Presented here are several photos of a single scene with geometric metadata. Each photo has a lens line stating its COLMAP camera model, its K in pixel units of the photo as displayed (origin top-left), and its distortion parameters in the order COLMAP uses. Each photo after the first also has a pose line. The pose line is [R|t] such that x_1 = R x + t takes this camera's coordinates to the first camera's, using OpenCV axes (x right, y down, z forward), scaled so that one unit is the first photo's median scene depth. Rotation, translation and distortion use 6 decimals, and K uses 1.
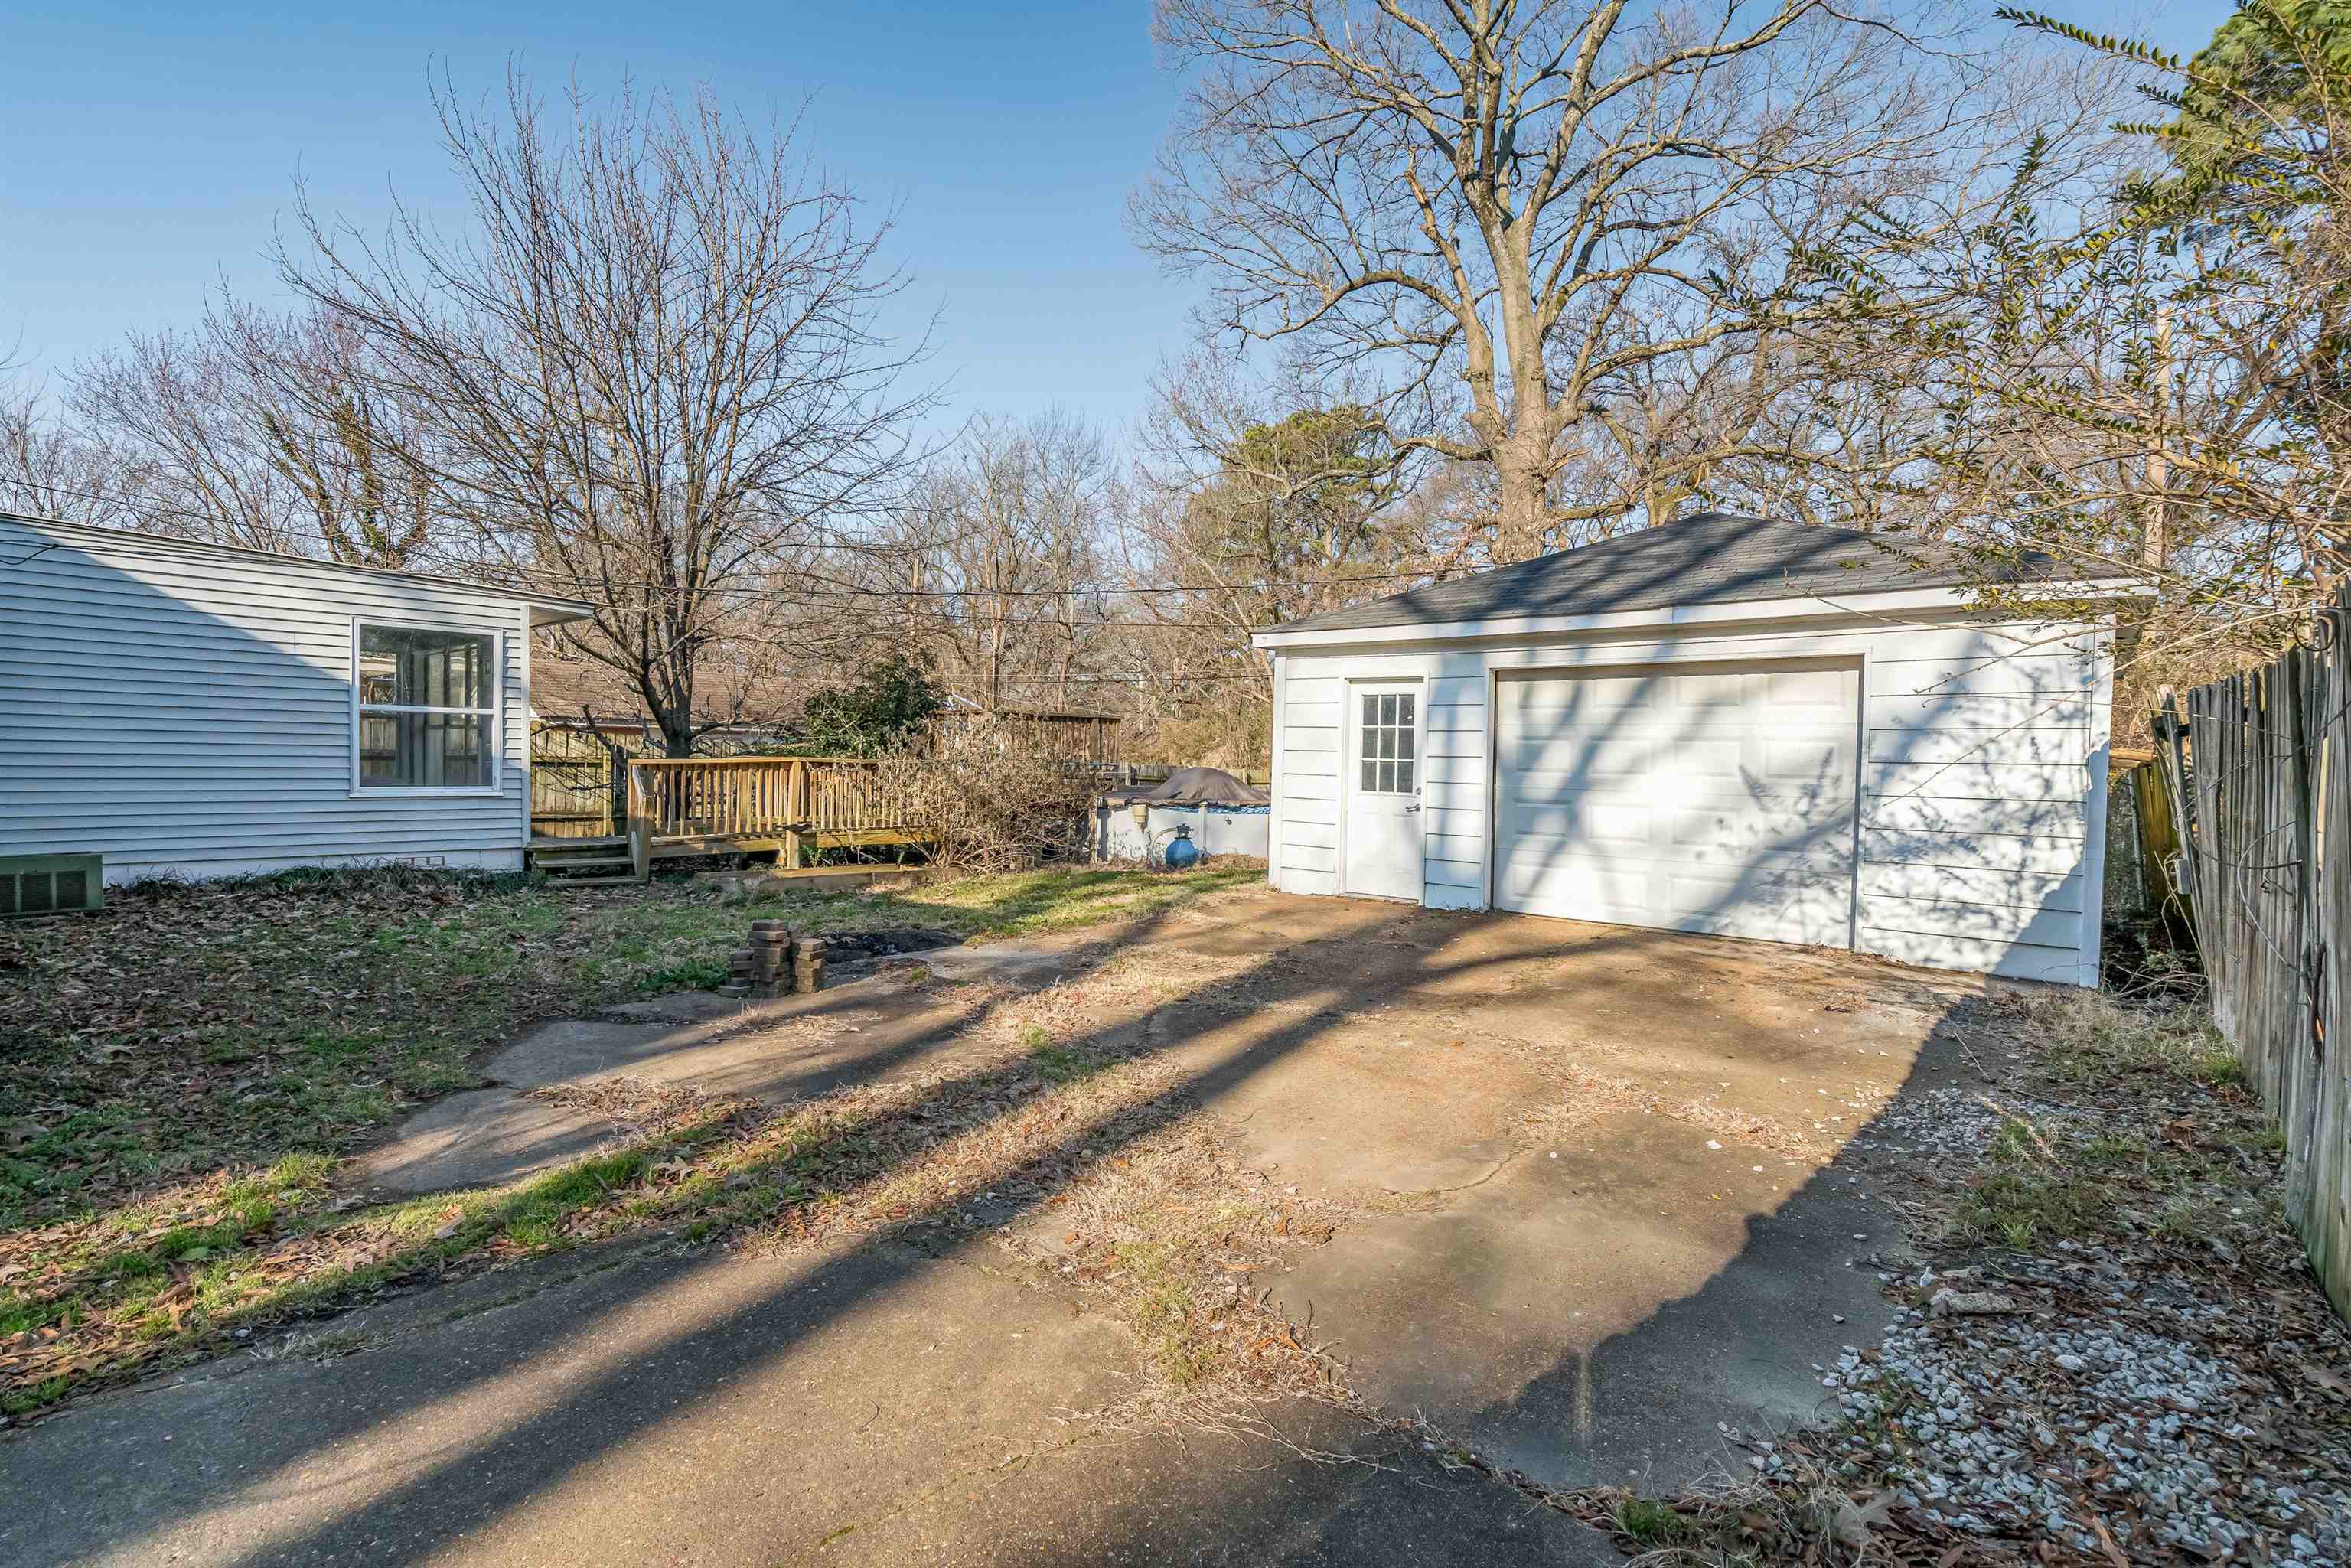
lens RADIAL K [[1054.4, 0, 1176.2], [0, 1054.4, 772.0], [0, 0, 1]] dist [-0.004350, 0.001834]
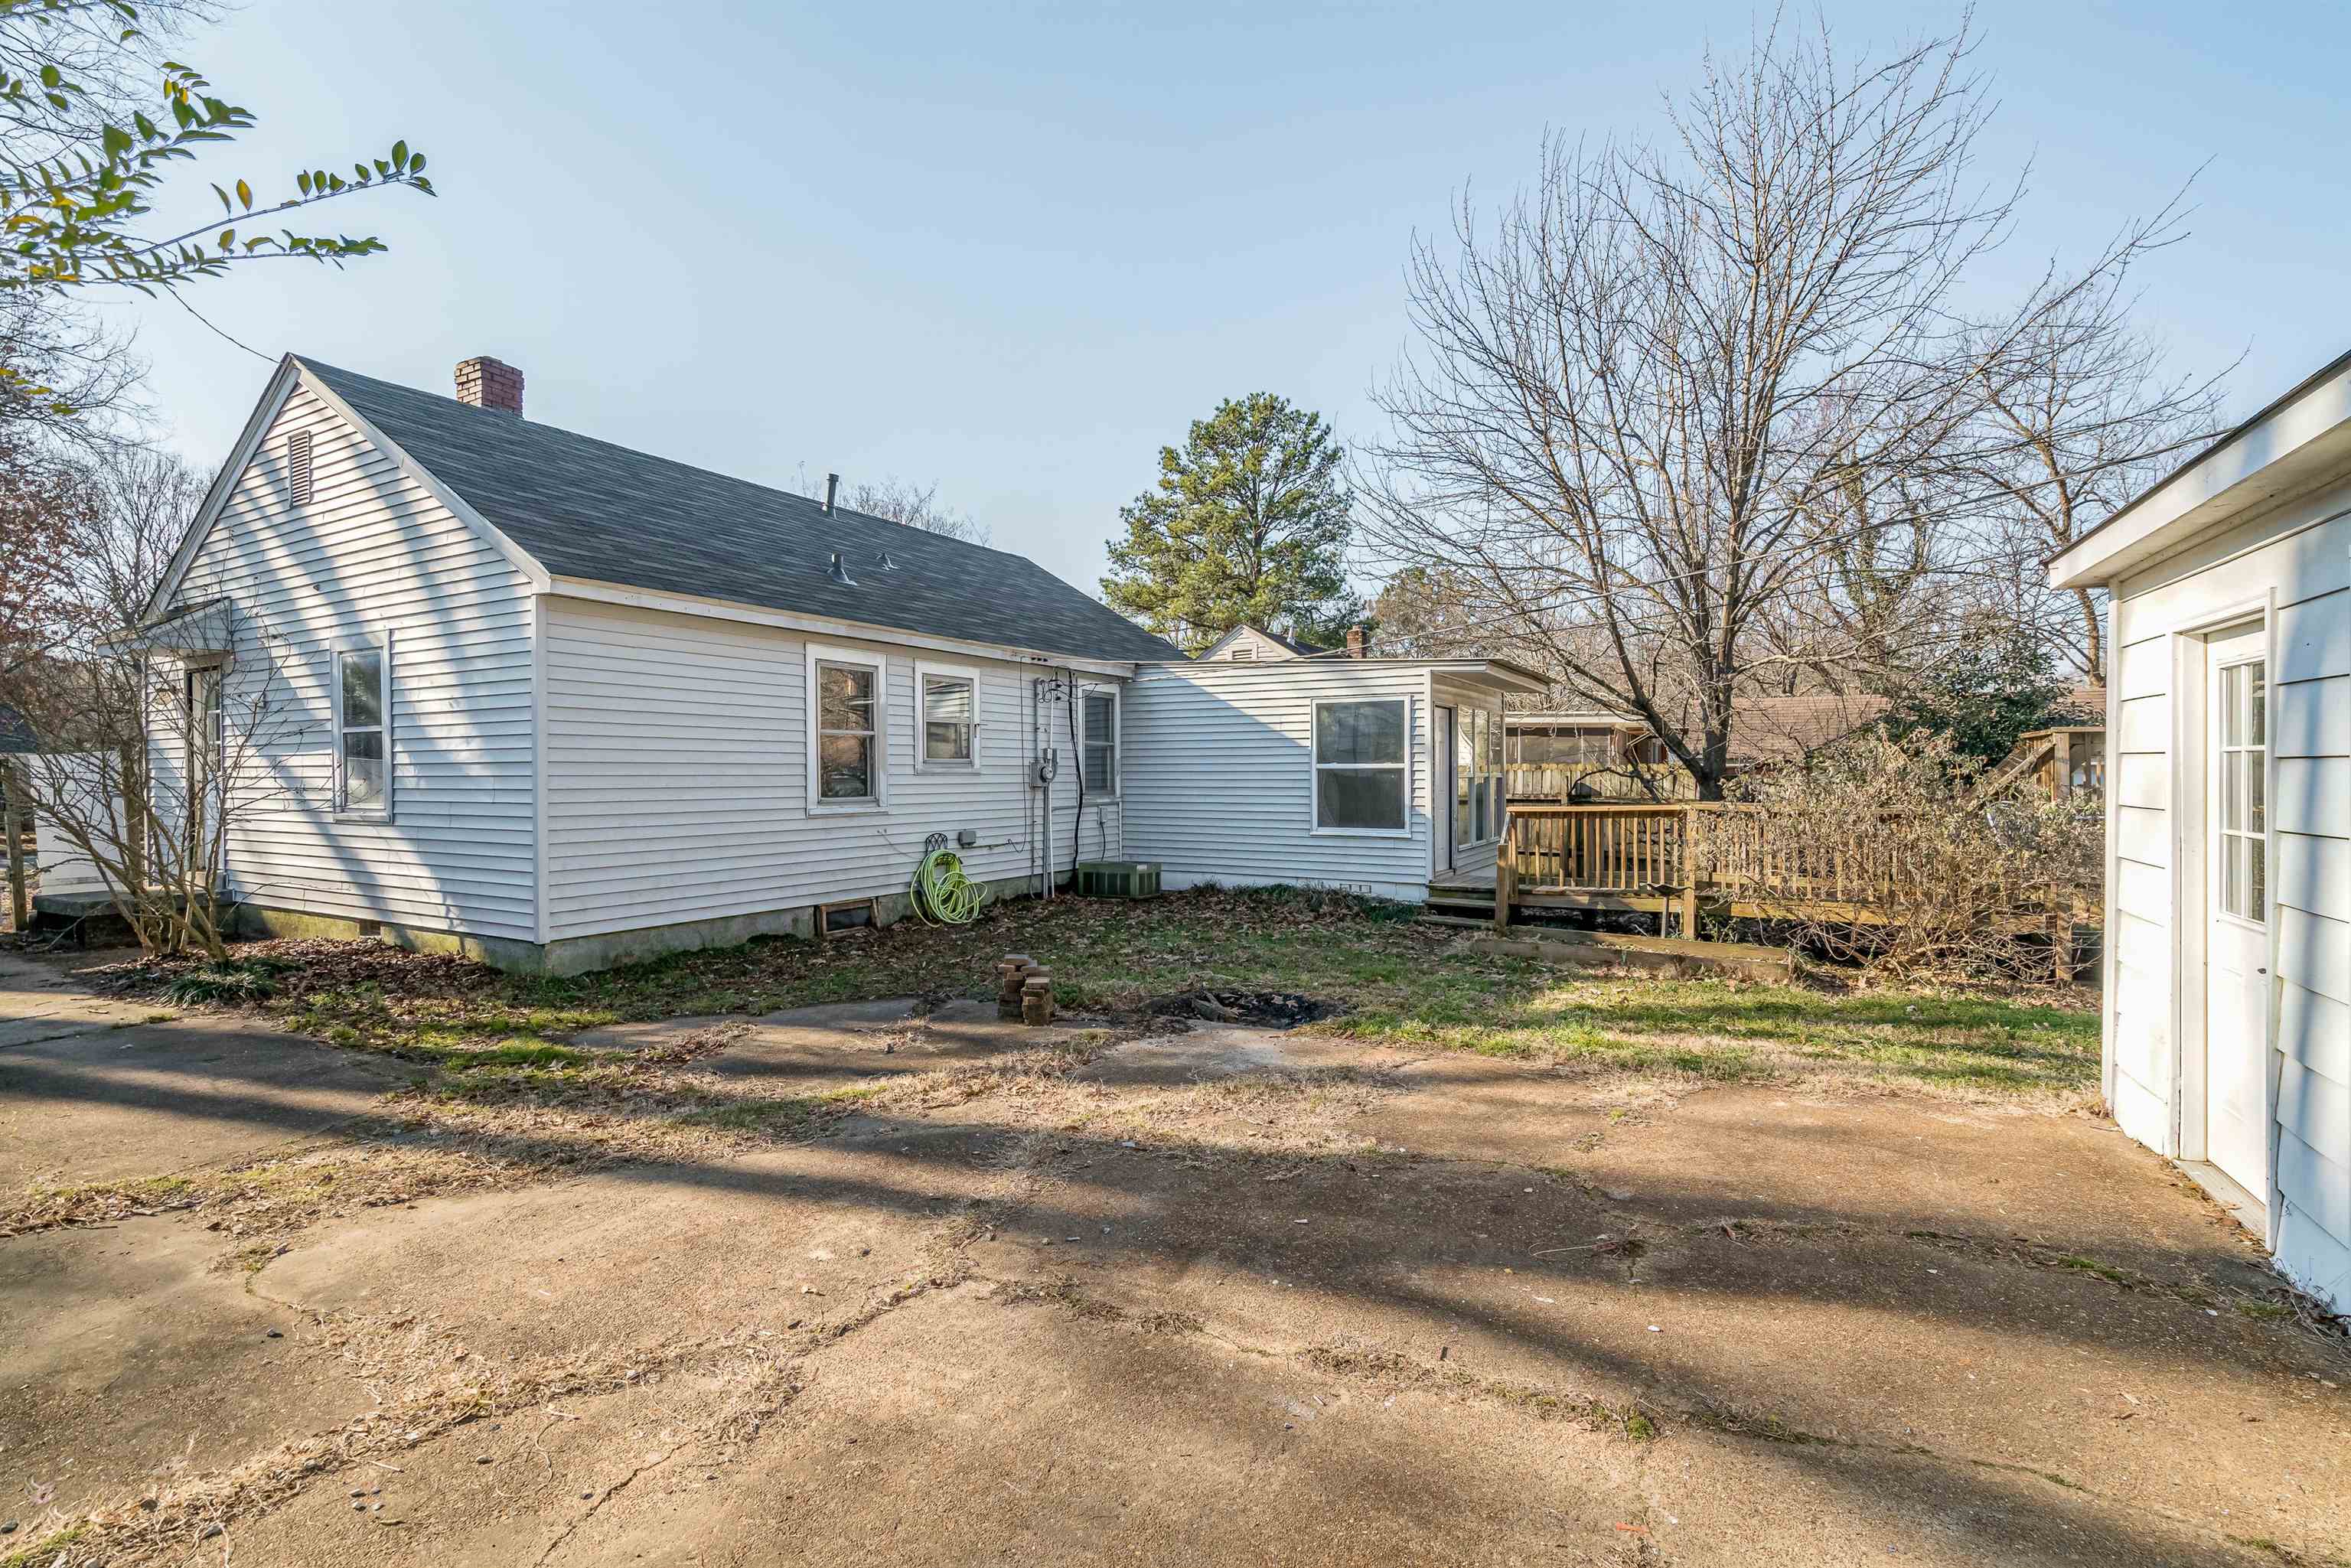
lens RADIAL K [[1054.4, 0, 1172.5], [0, 1054.4, 784.6], [0, 0, 1]] dist [-0.004350, 0.001834]
pose [[0.218997, -0.009888, -0.975675, 0.436411], [-0.006595, 0.999911, -0.011614, -0.021045], [0.975703, 0.008978, 0.218912, 0.495429]]
